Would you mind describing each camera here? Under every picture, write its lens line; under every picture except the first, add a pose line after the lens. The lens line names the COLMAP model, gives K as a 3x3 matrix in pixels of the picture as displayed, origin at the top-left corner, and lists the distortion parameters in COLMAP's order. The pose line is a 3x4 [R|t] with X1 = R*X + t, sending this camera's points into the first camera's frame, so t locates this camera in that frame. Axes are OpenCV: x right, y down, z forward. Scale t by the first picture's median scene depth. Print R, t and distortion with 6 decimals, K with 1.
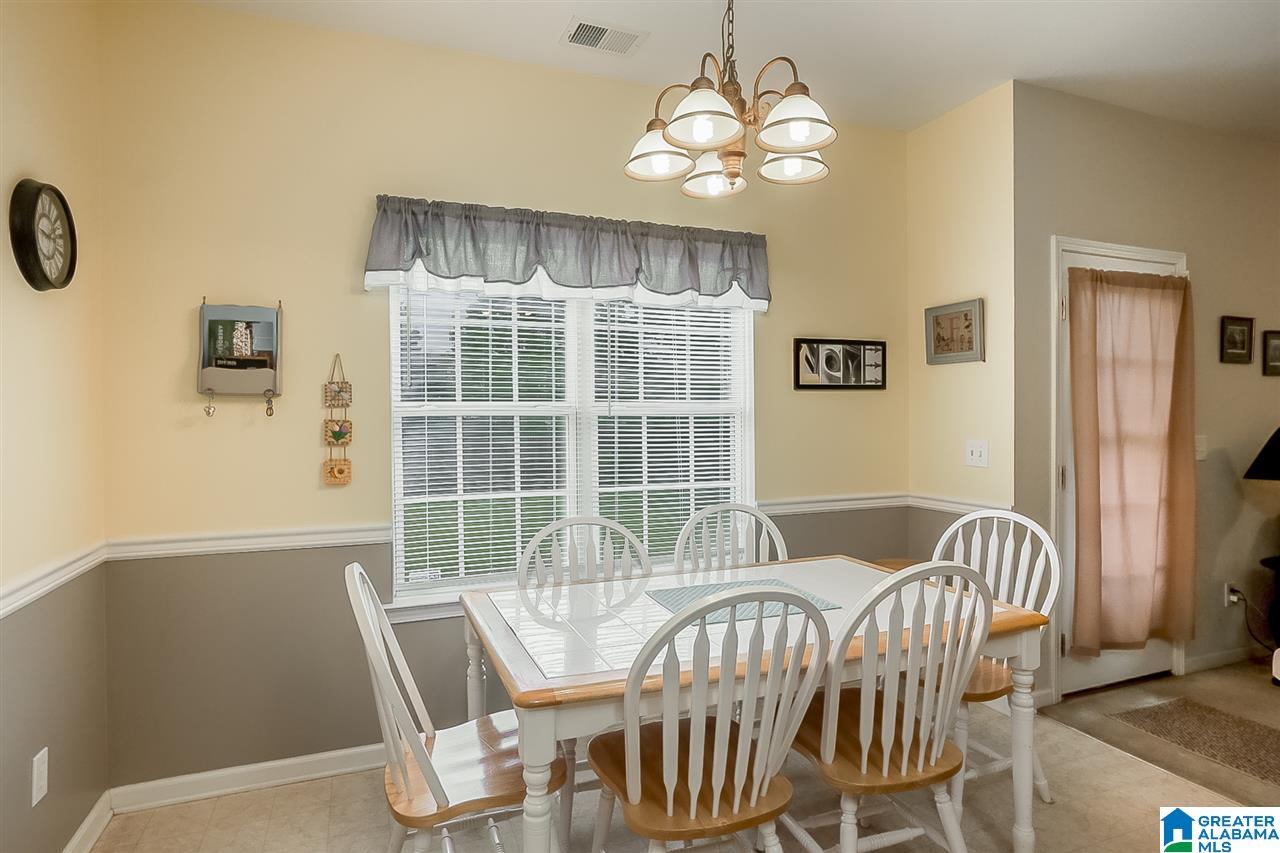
lens RADIAL K [[687.9, 0, 629.6], [0, 687.9, 417.3], [0, 0, 1]] dist [-0.000703, 0.001573]
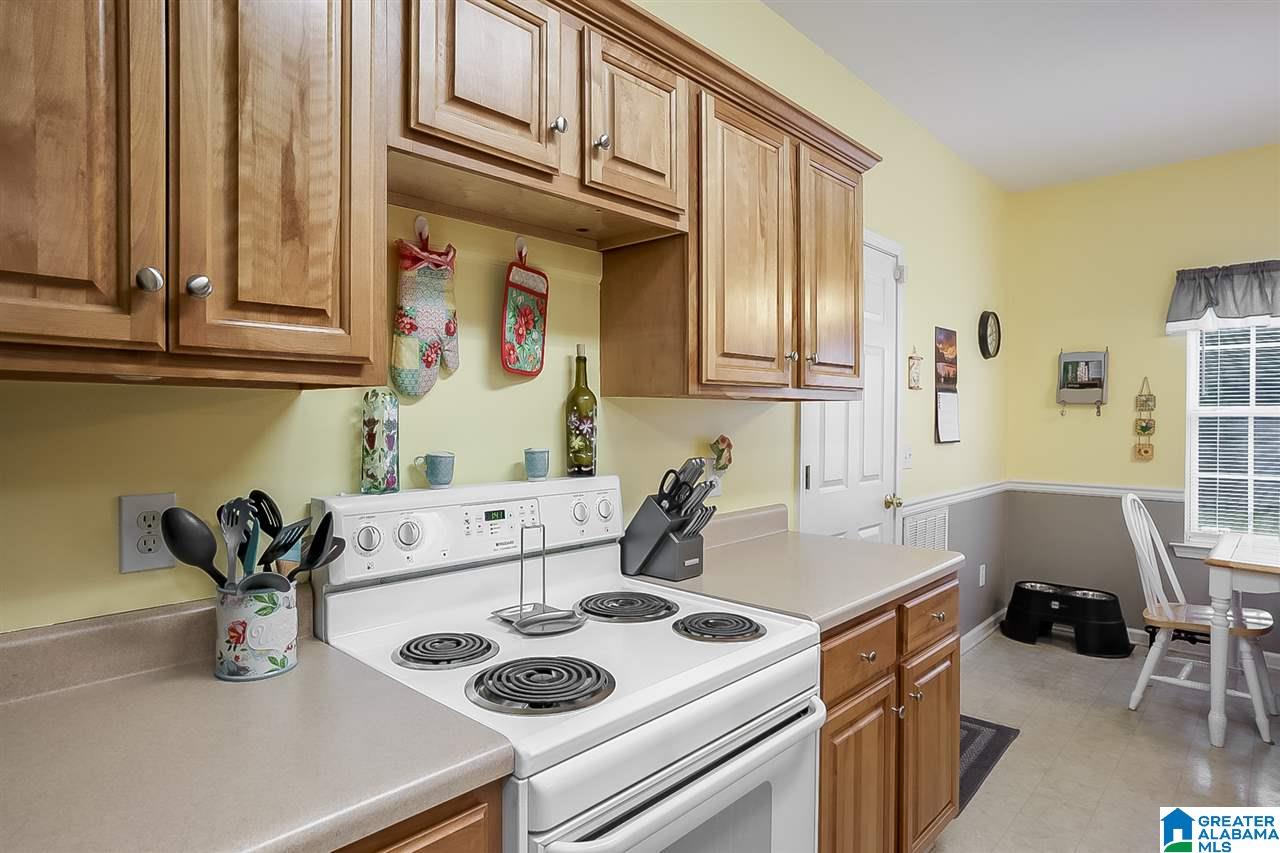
lens RADIAL K [[694.2, 0, 635.0], [0, 694.2, 424.0], [0, 0, 1]] dist [-0.000785, 0.002498]
pose [[0.436246, 0.022184, -0.899554, 0.496828], [-0.006012, 0.999746, 0.021739, -0.012099], [0.899807, -0.004076, 0.436269, -0.743559]]
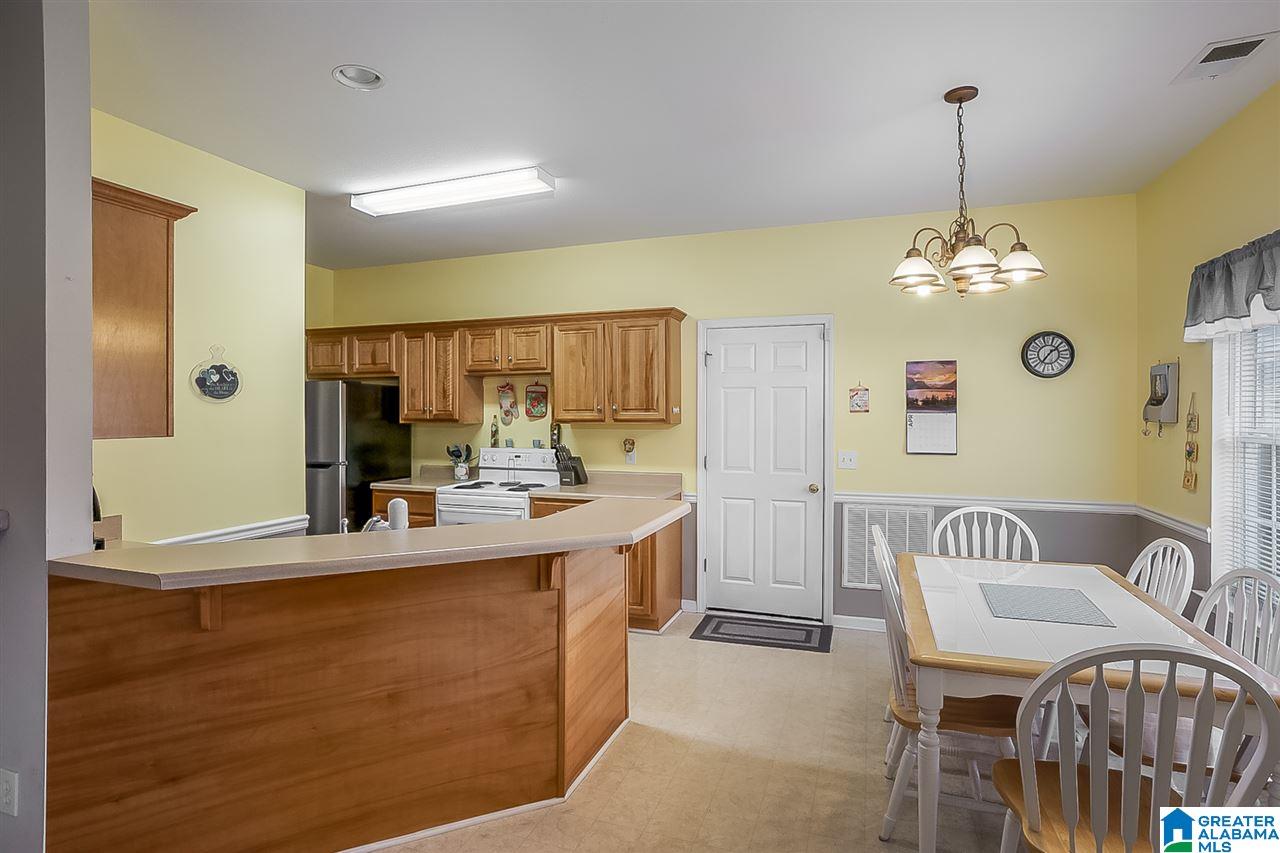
lens RADIAL K [[687.9, 0, 631.9], [0, 687.9, 415.8], [0, 0, 1]] dist [-0.000703, 0.001573]
pose [[-0.646932, 0.013175, -0.762434, 1.304070], [0.006871, 0.999911, 0.011449, -0.068849], [0.762516, 0.002168, -0.646965, 1.035533]]
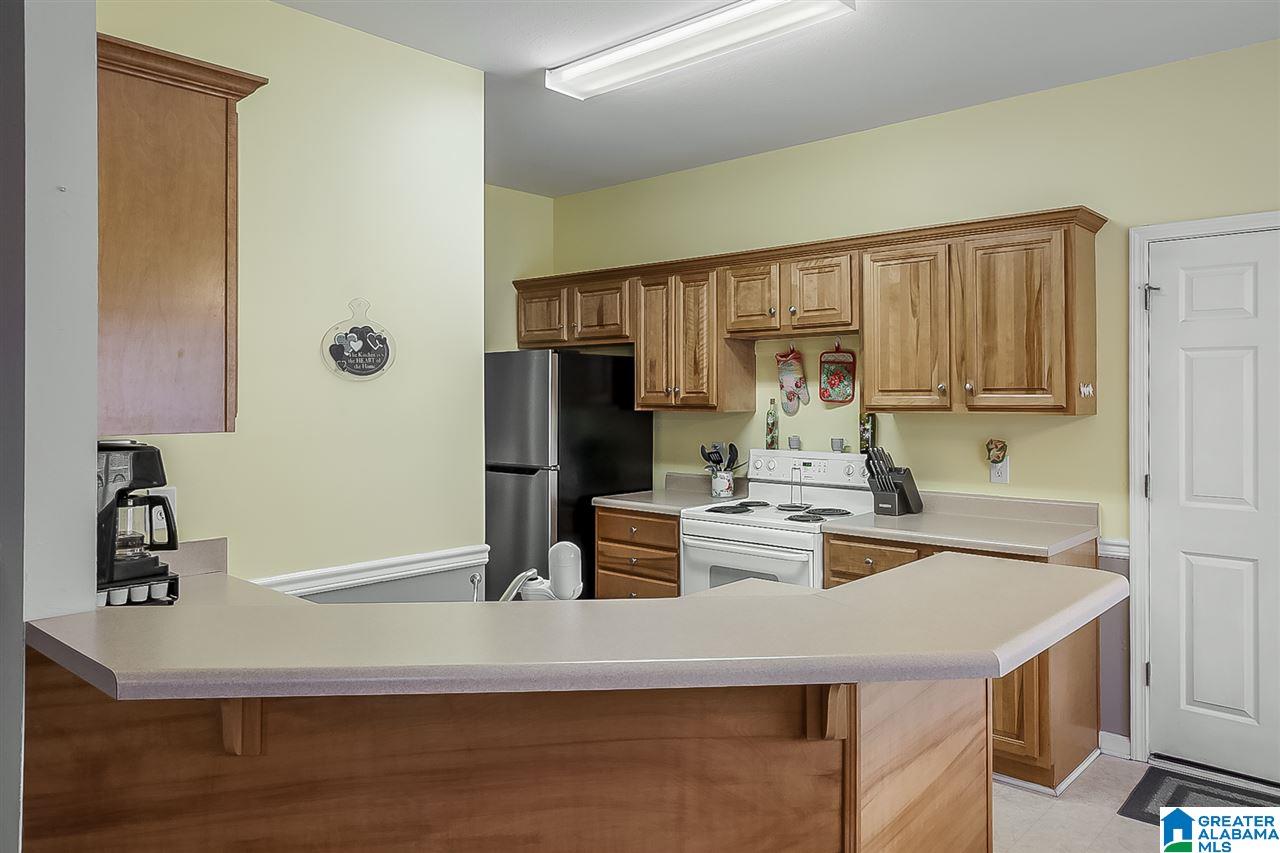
lens RADIAL K [[903.6, 0, 627.0], [0, 903.6, 386.7], [0, 0, 1]] dist [-0.002934, 0.008944]
pose [[-0.891197, 0.005308, -0.453585, 1.032759], [0.009107, 0.999939, -0.006192, -0.065764], [0.453525, -0.009649, -0.891191, 0.813768]]
